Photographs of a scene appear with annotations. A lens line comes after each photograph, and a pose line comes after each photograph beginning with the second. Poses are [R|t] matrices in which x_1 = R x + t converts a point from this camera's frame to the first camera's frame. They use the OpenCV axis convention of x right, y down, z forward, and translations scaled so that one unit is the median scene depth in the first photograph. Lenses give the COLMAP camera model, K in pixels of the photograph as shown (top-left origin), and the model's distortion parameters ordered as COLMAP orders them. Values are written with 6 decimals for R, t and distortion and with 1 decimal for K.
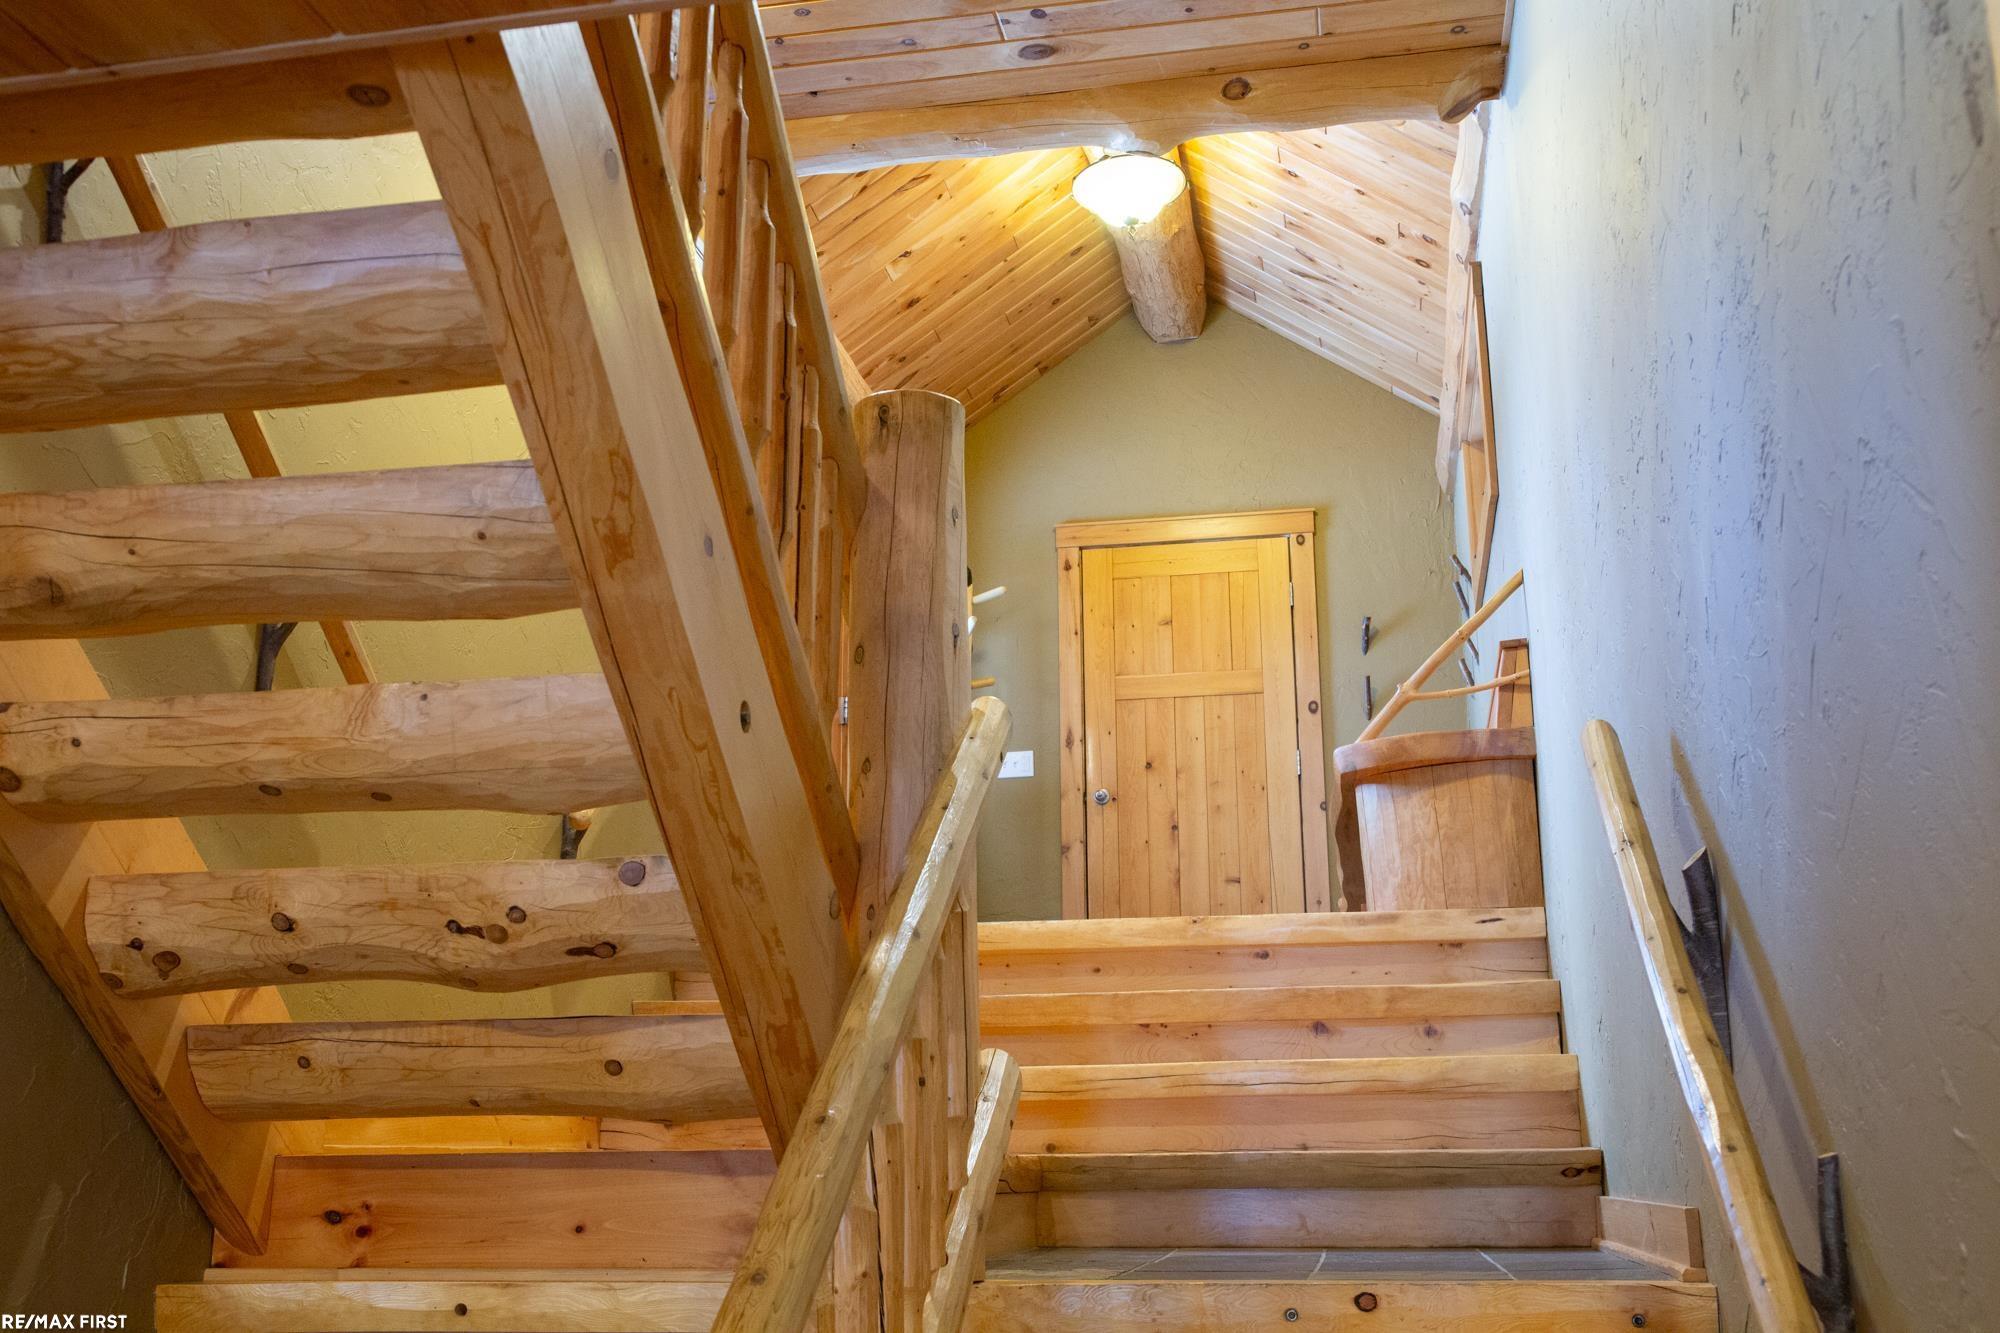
lens RADIAL K [[2015.3, 0, 999.8], [0, 2015.3, 665.5], [0, 0, 1]] dist [-0.002853, 0.000000]
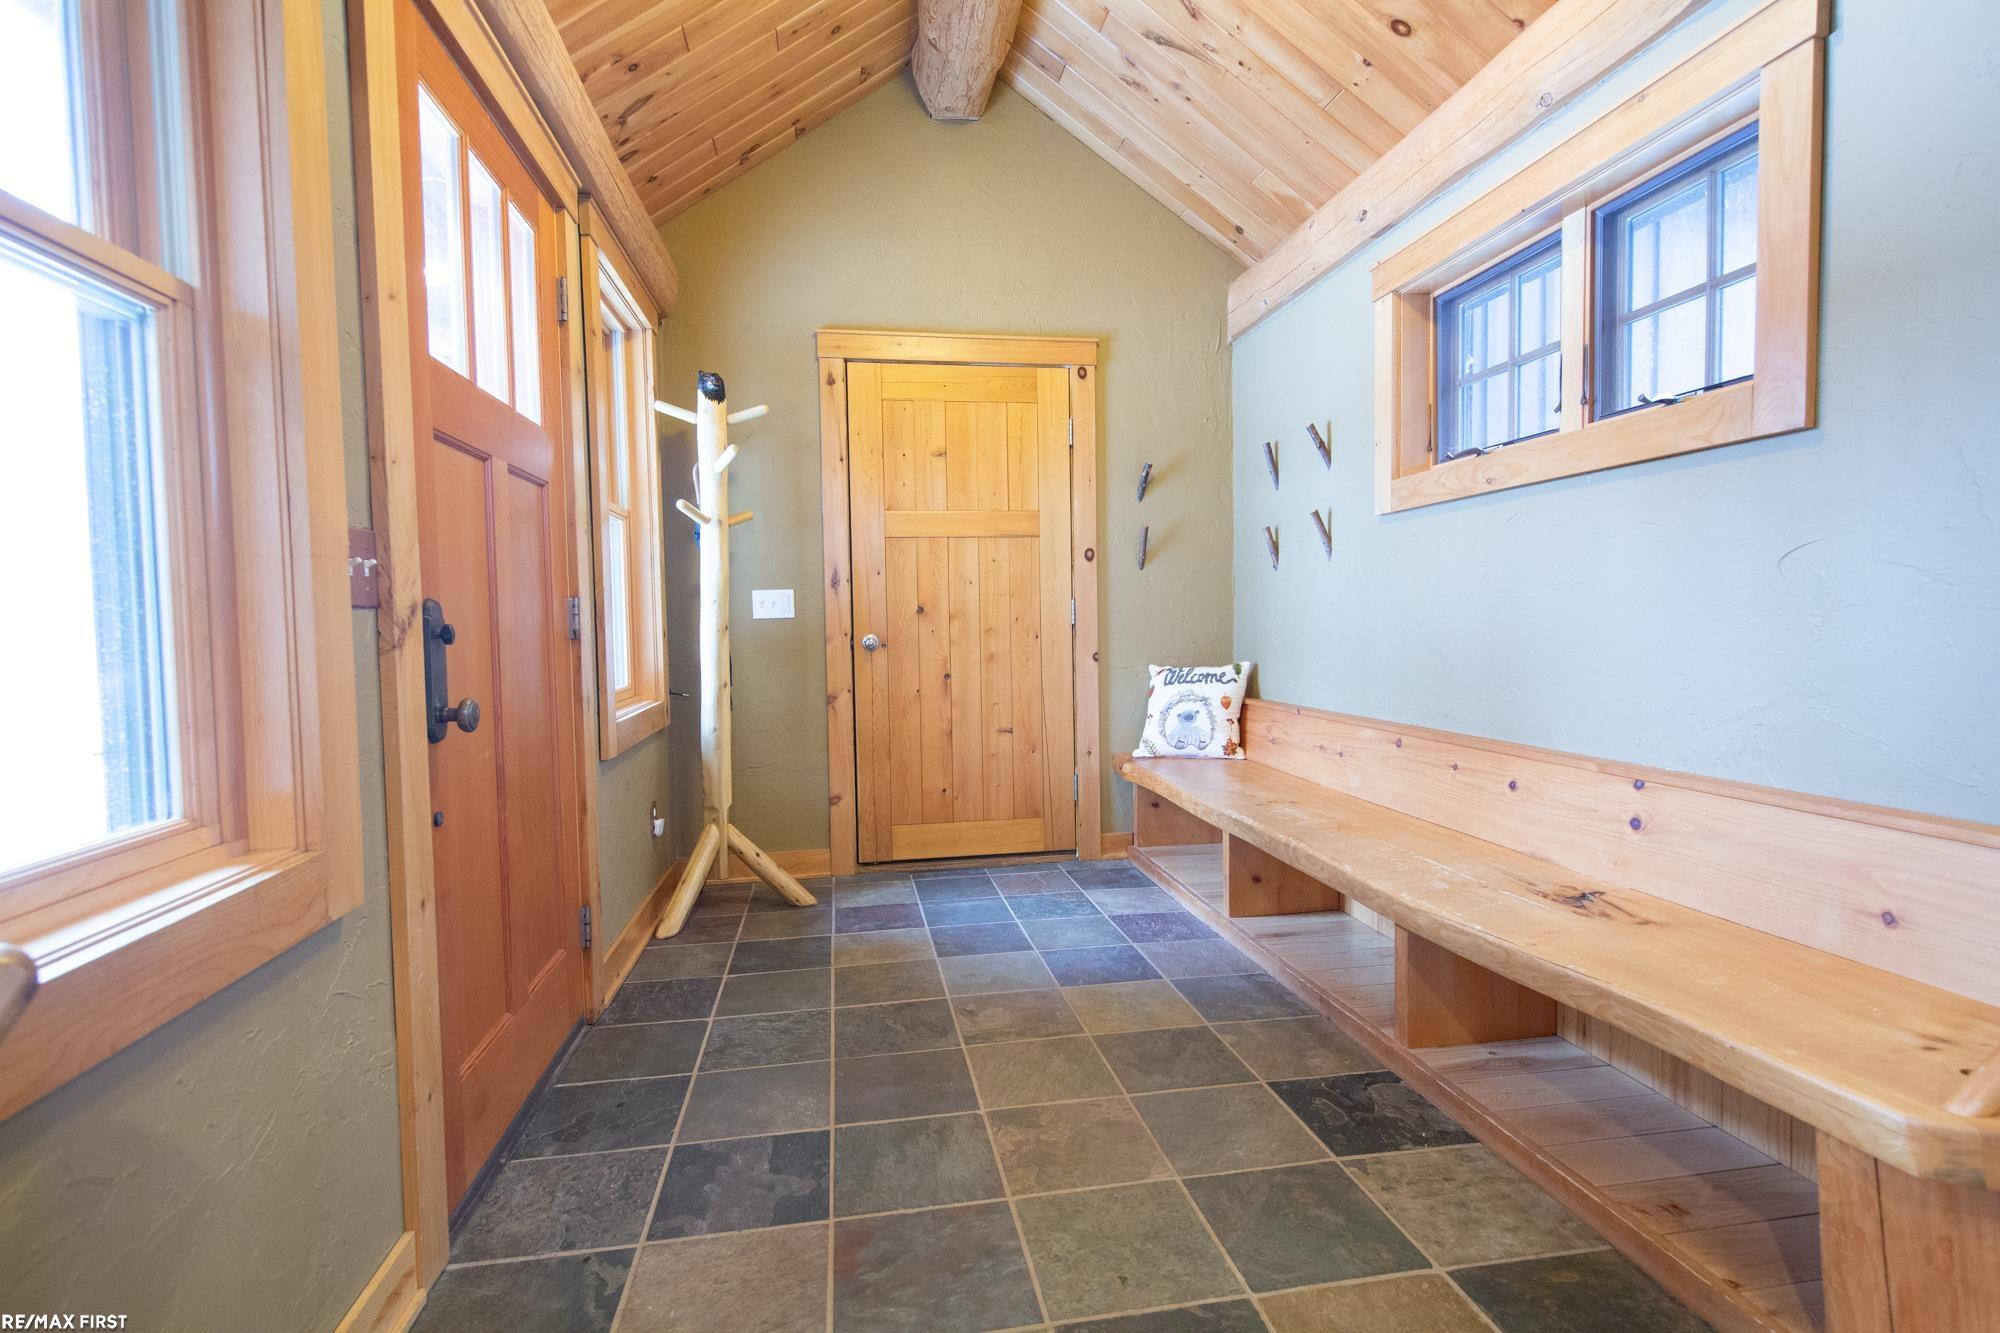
lens RADIAL K [[961.4, 0, 1005.6], [0, 961.4, 666.2], [0, 0, 1]] dist [0.002314, 0.000092]
pose [[0.936320, -0.030091, 0.349855, -0.047671], [-0.075752, 0.955552, 0.284923, -0.056980], [-0.342879, -0.293282, 0.892424, 0.572852]]
